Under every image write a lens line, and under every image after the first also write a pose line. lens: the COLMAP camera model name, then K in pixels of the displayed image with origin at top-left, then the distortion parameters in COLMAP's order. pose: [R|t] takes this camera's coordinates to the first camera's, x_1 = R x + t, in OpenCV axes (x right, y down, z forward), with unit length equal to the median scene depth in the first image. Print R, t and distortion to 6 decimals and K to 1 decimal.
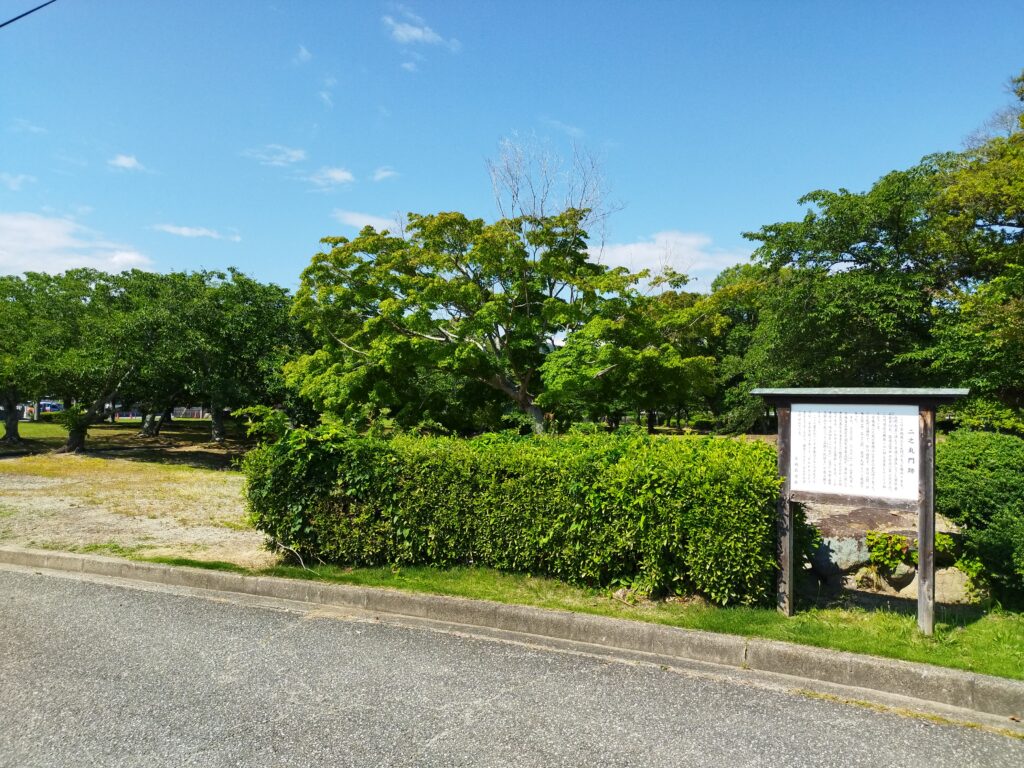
lens RADIAL K [[768.9, 0, 503.6], [0, 768.9, 383.1], [0, 0, 1]] dist [0.044321, -0.025118]
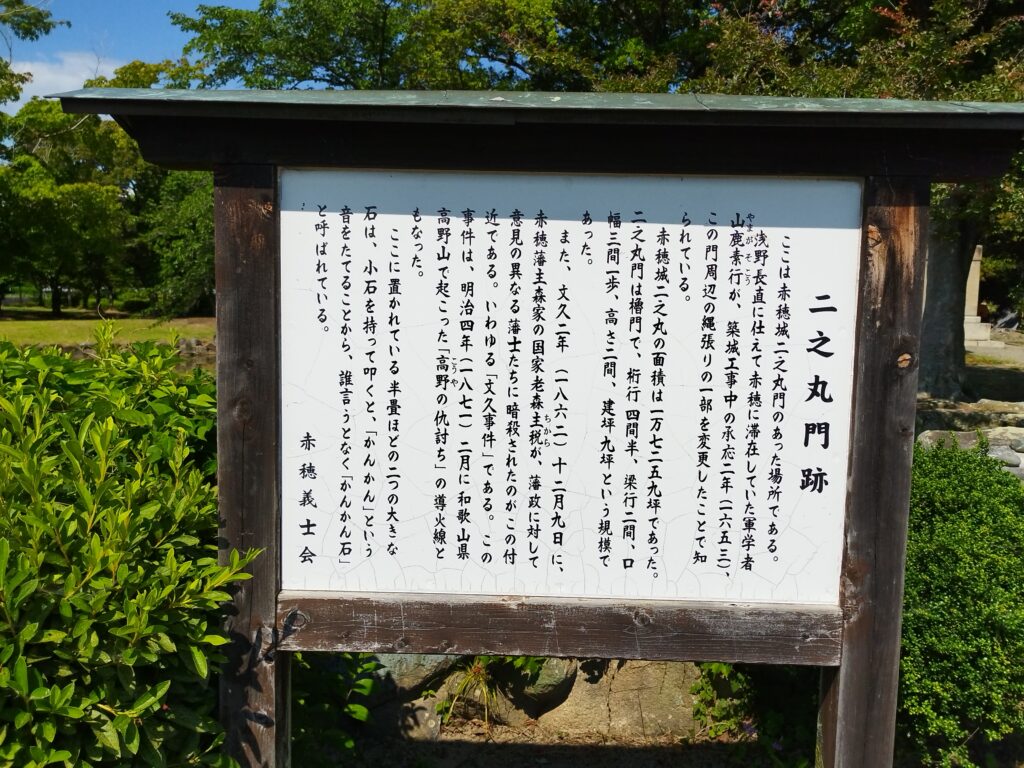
lens RADIAL K [[768.9, 0, 504.0], [0, 768.9, 378.8], [0, 0, 1]] dist [0.044321, -0.025118]
pose [[0.779746, -0.063904, 0.622827, 0.301057], [-0.027846, 0.990253, 0.136465, 0.053109], [-0.625477, -0.123752, 0.770366, 0.835030]]
